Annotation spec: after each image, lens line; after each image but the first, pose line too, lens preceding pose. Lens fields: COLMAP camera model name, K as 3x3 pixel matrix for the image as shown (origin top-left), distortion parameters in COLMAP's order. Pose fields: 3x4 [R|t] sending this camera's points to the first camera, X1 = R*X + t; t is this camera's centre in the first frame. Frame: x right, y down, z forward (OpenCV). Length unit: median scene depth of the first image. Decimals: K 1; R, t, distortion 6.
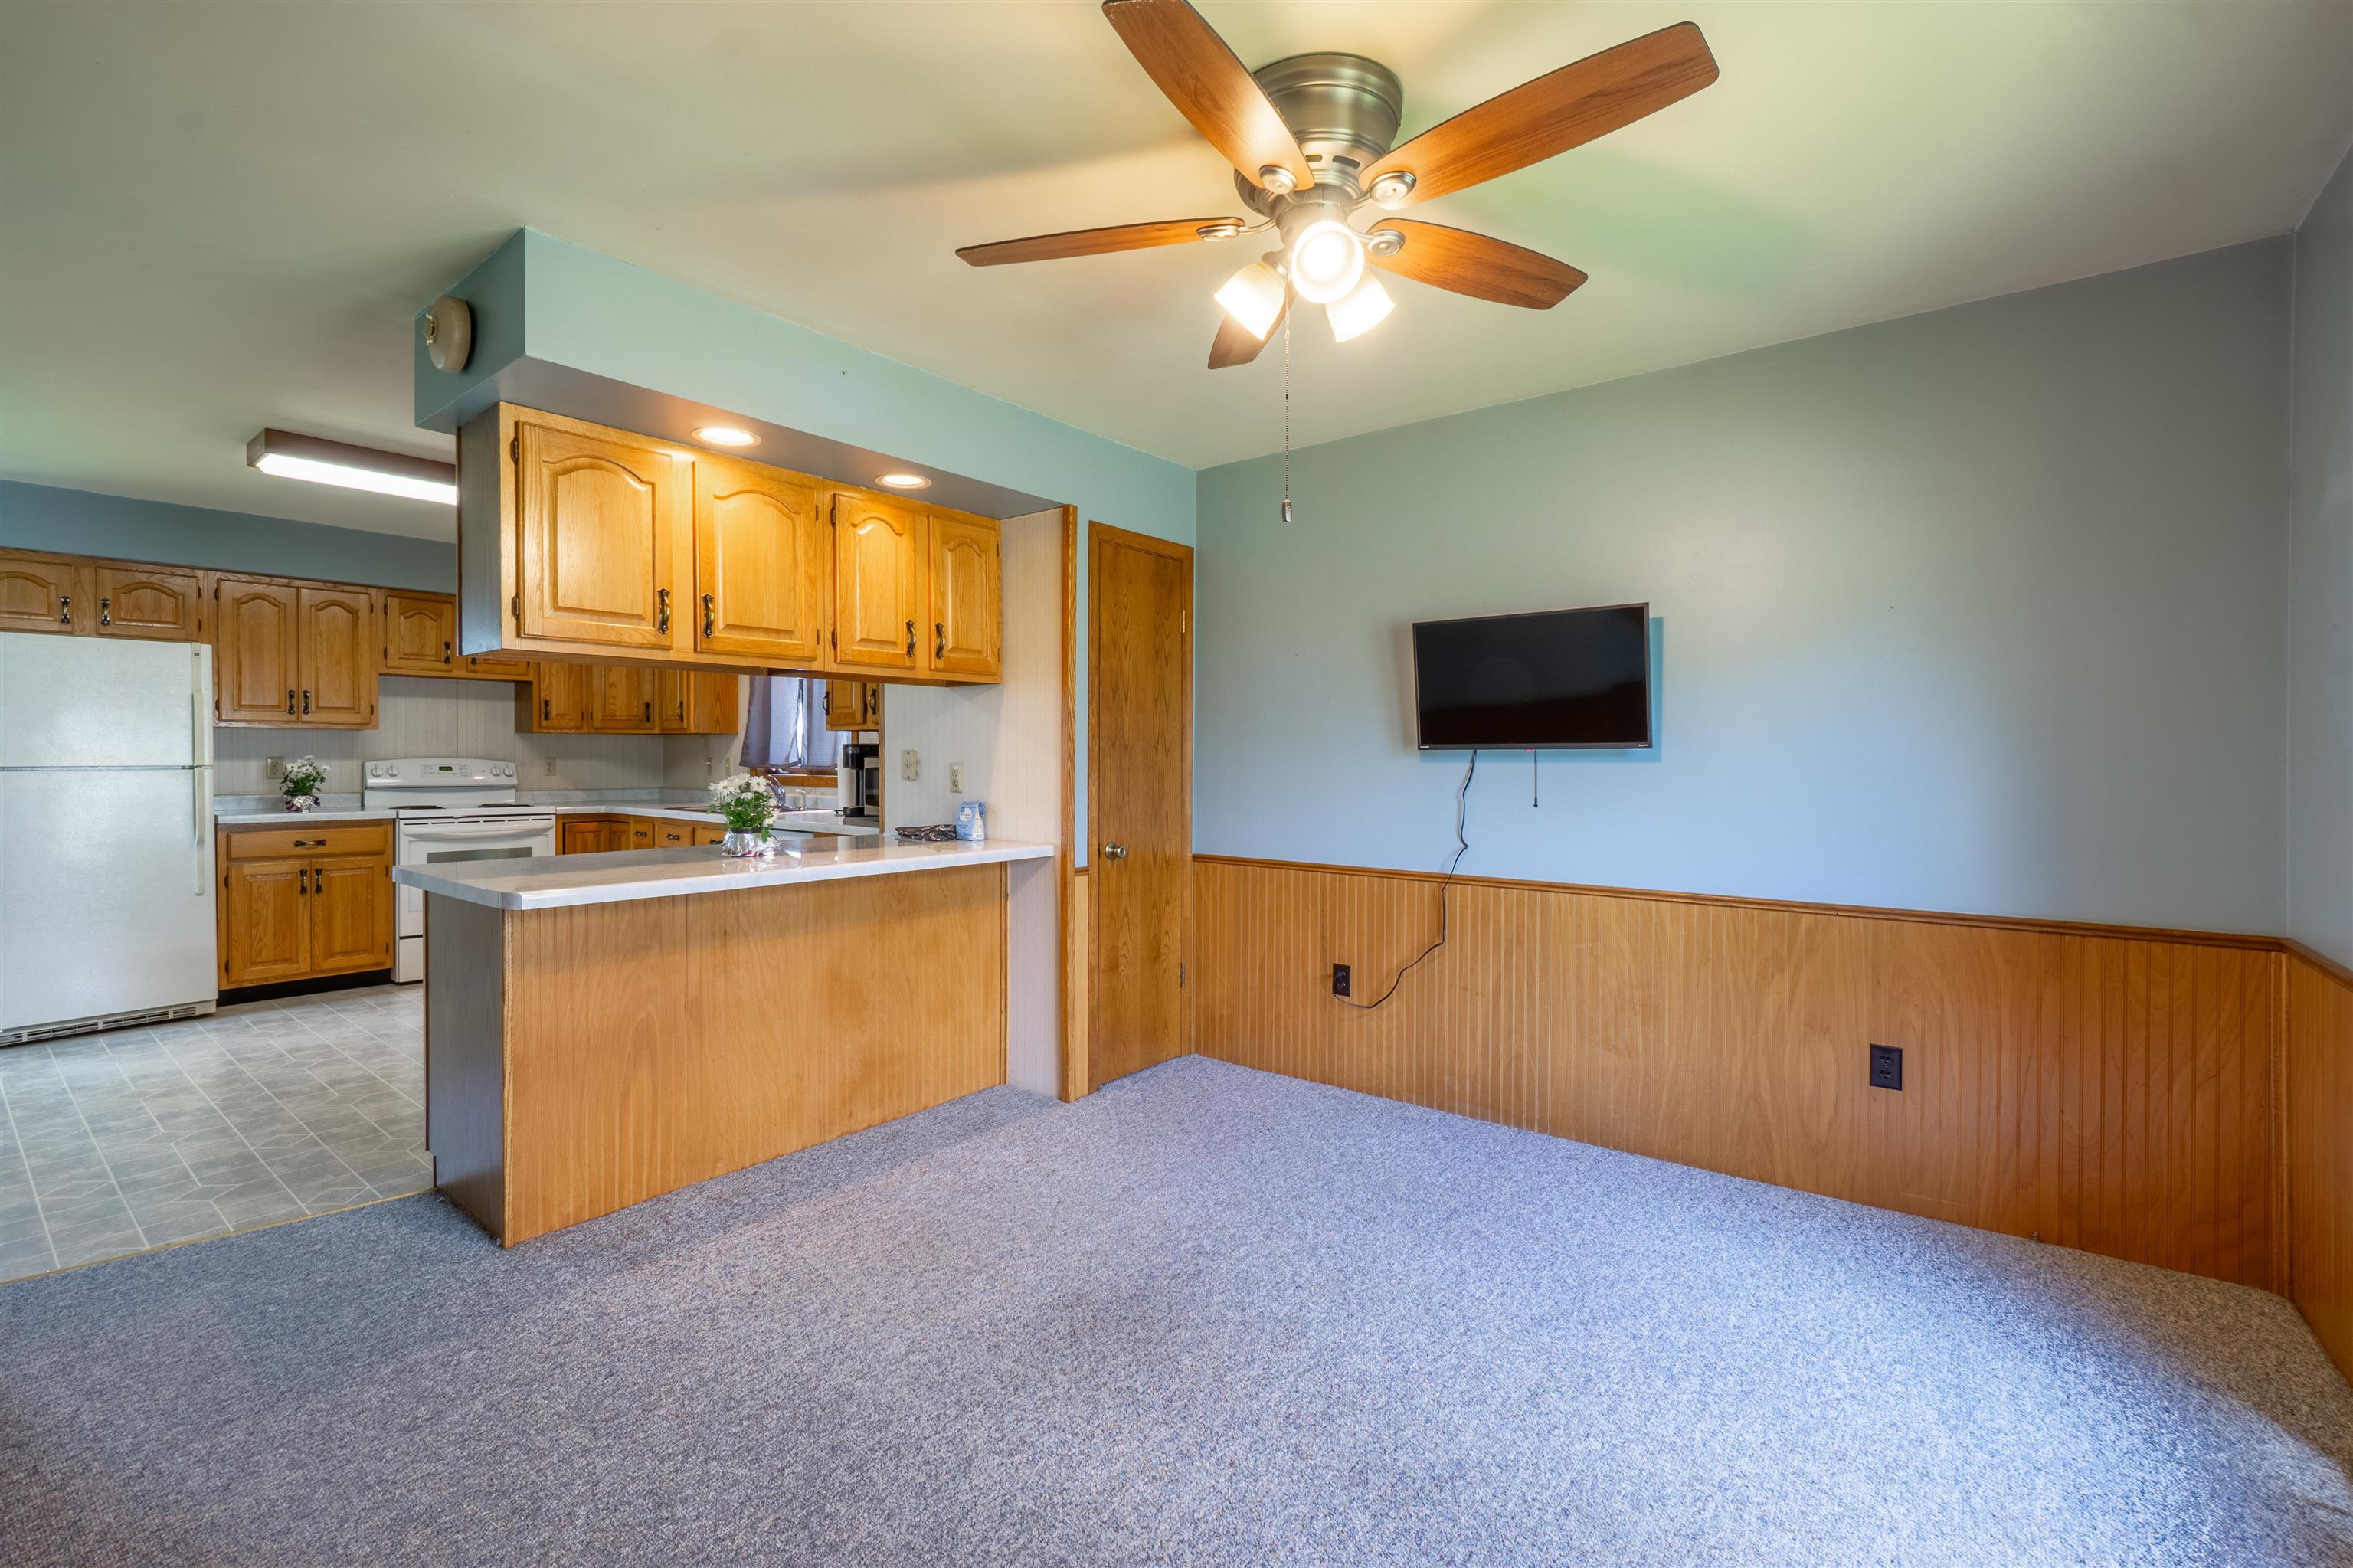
lens RADIAL K [[1022.3, 0, 1110.4], [0, 1022.3, 768.6], [0, 0, 1]] dist [-0.004118, 0.001176]
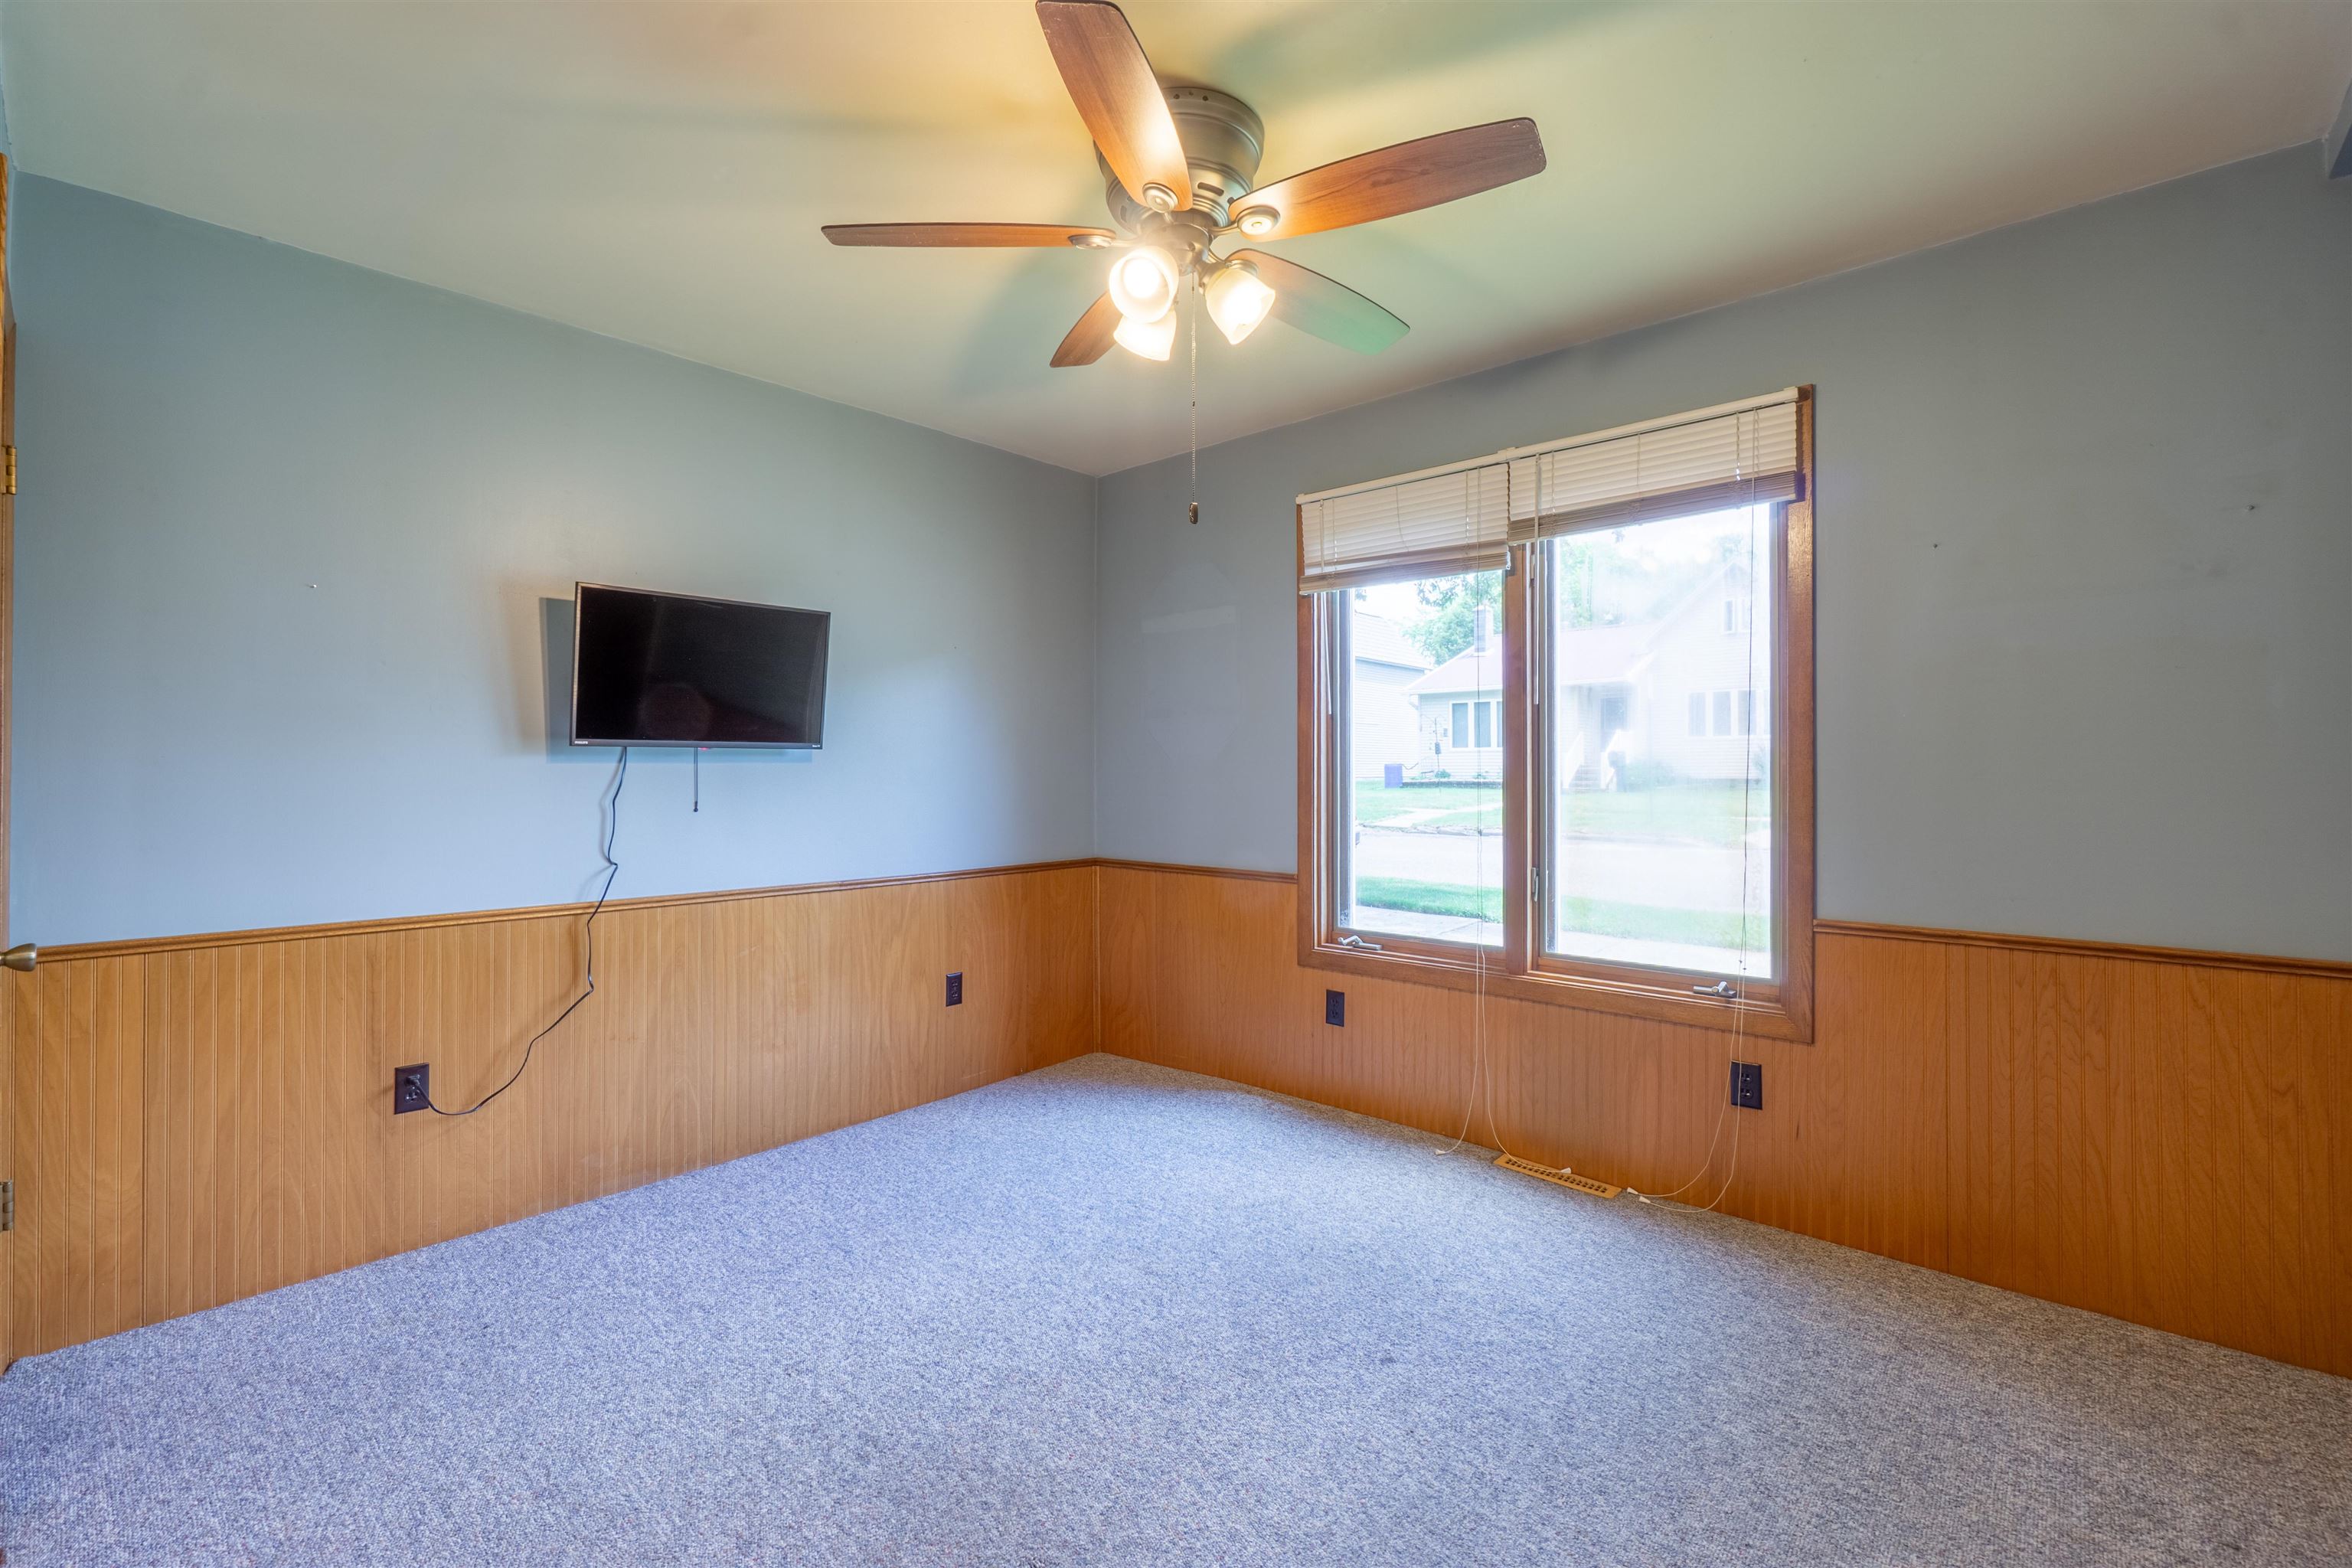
lens RADIAL K [[1021.8, 0, 1182.9], [0, 1021.8, 771.0], [0, 0, 1]] dist [-0.004118, 0.001176]
pose [[0.039920, -0.000808, 0.999203, -0.452187], [0.012433, 0.999923, 0.000312, 0.006943], [-0.999126, 0.012411, 0.039927, 0.509733]]
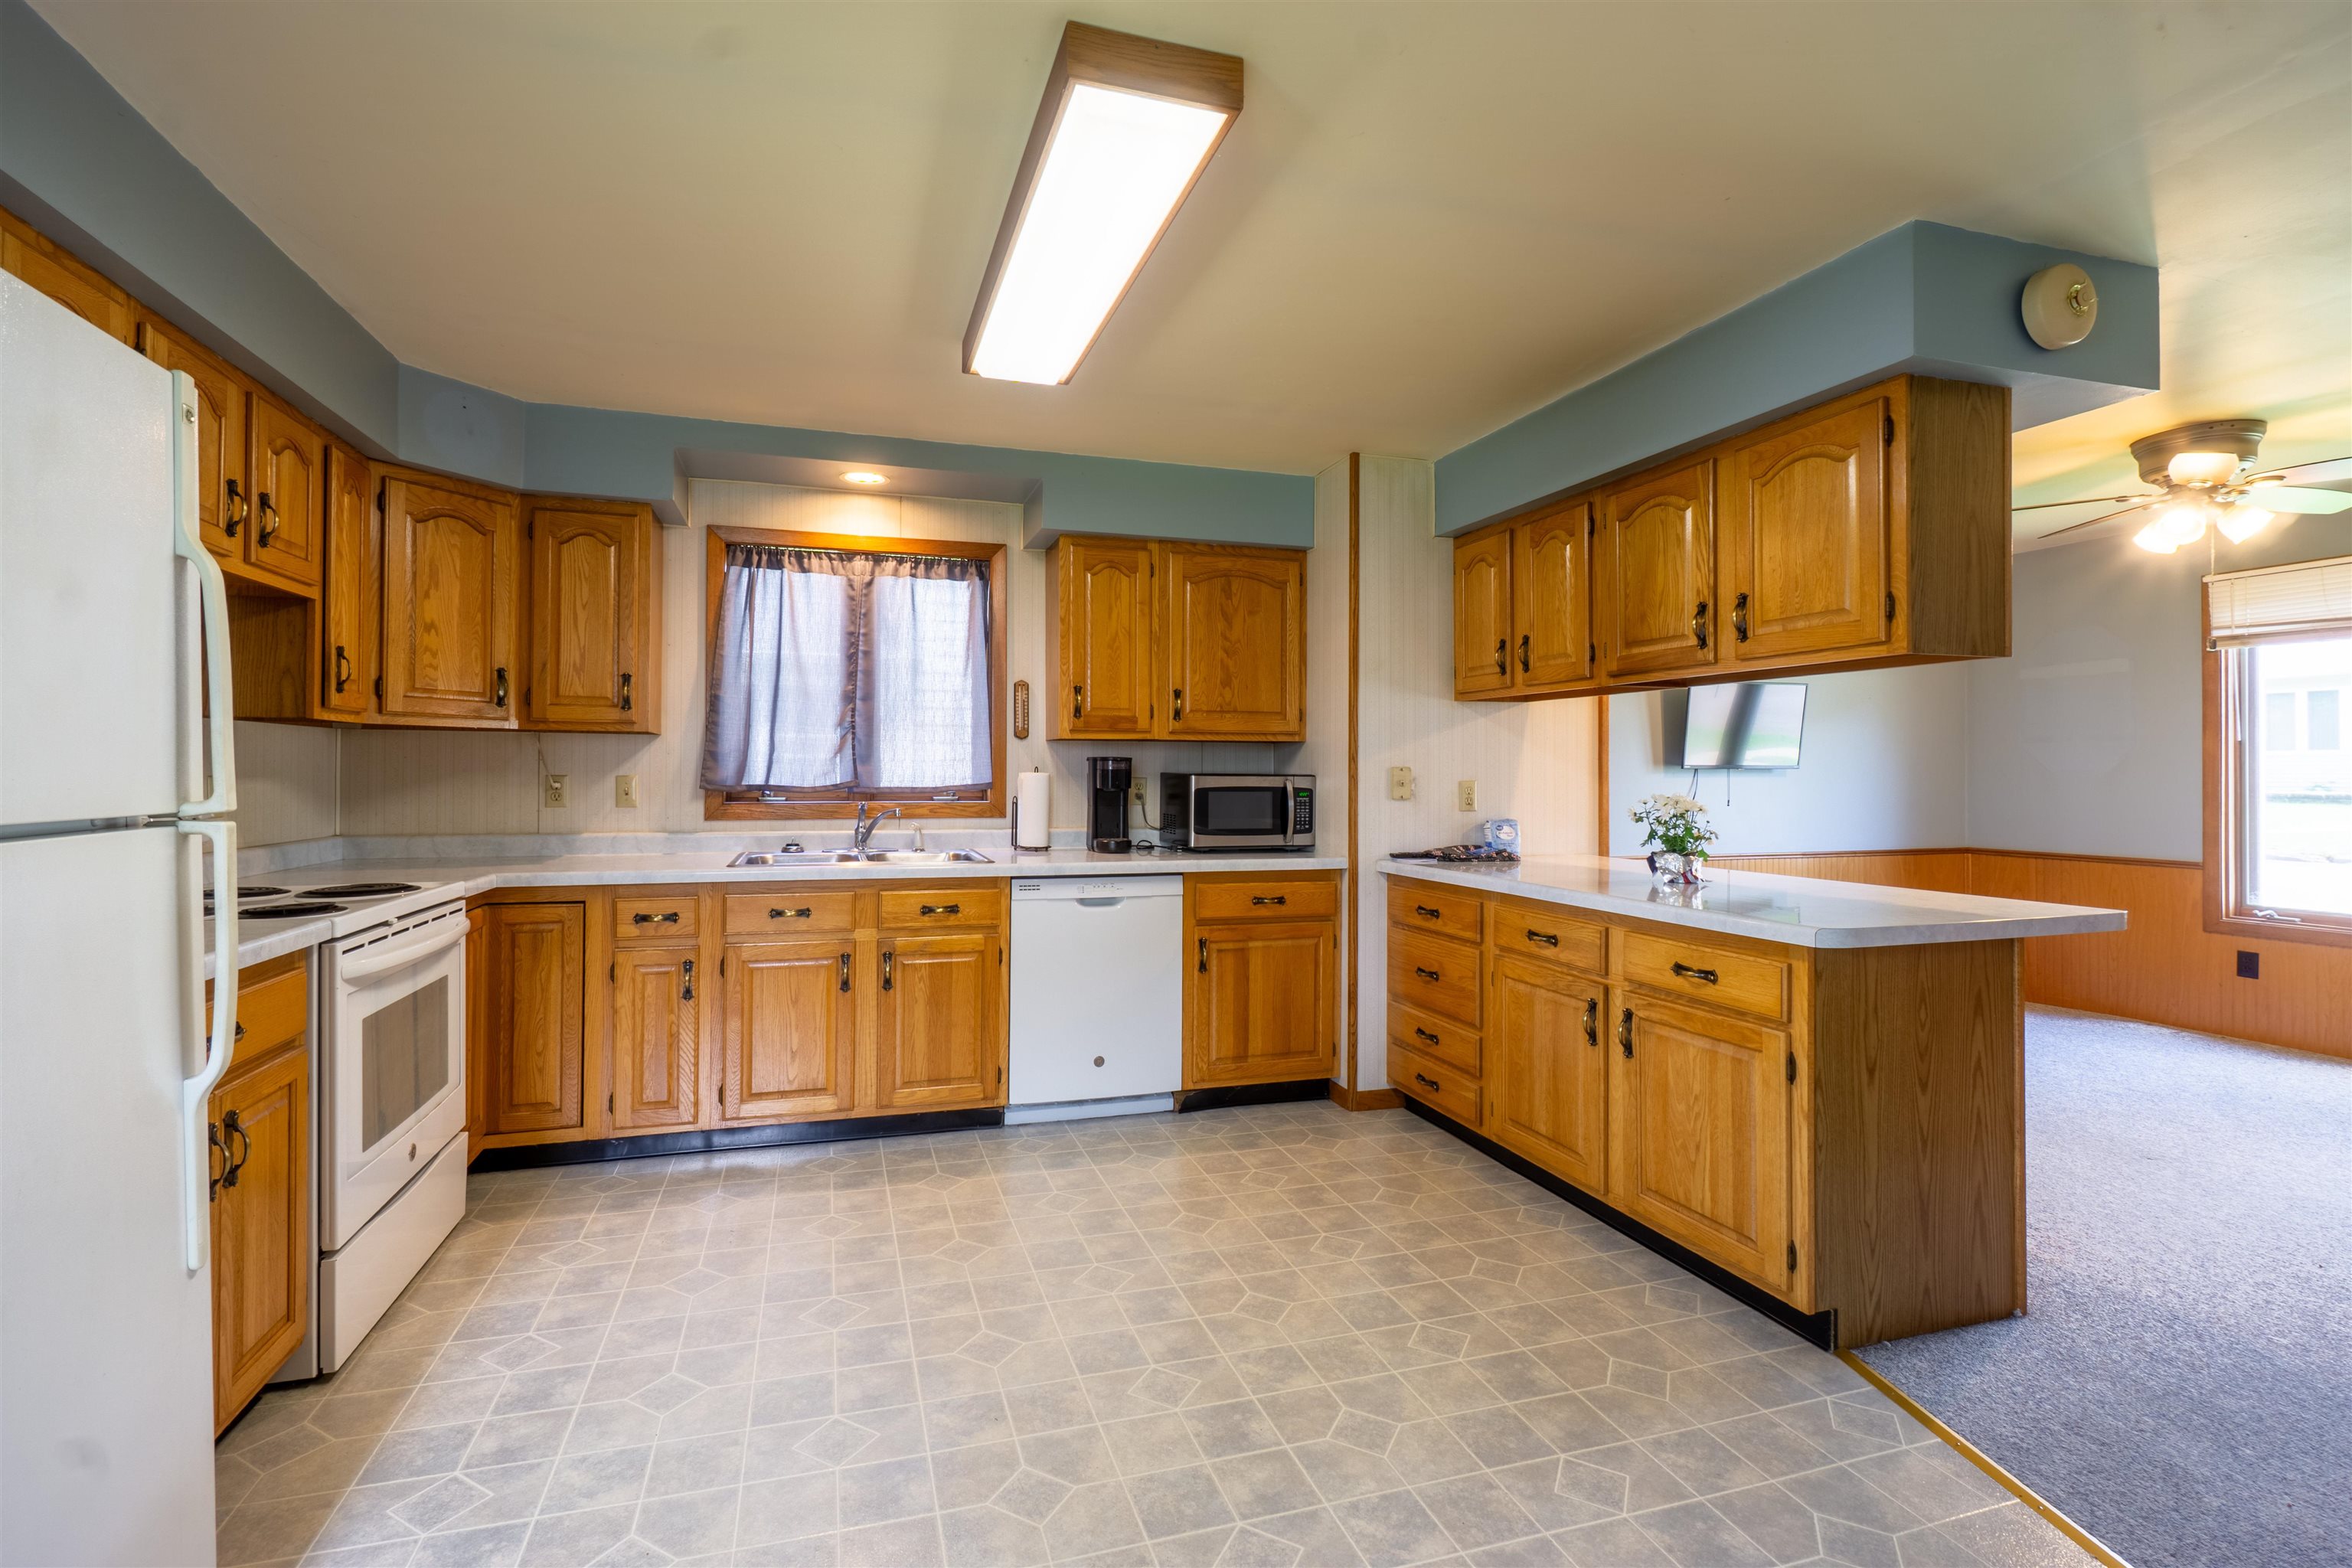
lens RADIAL K [[1021.8, 0, 1147.8], [0, 1021.8, 770.1], [0, 0, 1]] dist [-0.004118, 0.001176]
pose [[0.562673, 0.001182, 0.826679, -1.257438], [0.009792, 0.999919, -0.008094, -0.011395], [-0.826621, 0.012649, 0.562616, 0.807175]]
